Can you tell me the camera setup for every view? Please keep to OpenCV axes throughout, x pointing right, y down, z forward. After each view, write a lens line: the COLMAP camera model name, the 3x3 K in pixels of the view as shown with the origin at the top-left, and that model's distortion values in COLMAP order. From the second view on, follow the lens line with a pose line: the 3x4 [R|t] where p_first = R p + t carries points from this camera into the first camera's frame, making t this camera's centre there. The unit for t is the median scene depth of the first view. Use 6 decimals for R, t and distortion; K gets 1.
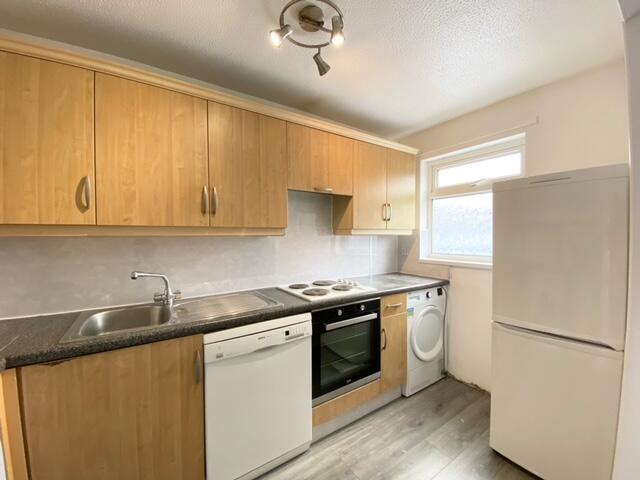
lens RADIAL K [[255.2, 0, 320.0], [0, 255.2, 241.3], [0, 0, 1]] dist [0.025214, -0.028987]
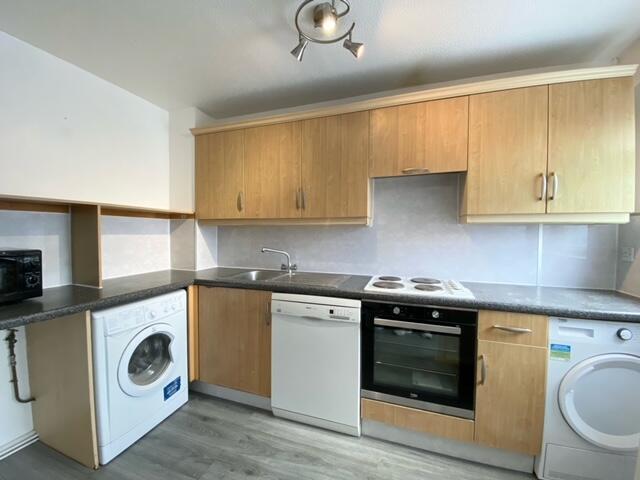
lens RADIAL K [[259.1, 0, 318.7], [0, 259.1, 240.8], [0, 0, 1]] dist [0.039609, -0.030996]
pose [[0.606516, 0.035257, -0.794289, 0.618813], [-0.023024, 0.999376, 0.026780, 0.020641], [0.794738, 0.002045, 0.606949, 0.237807]]
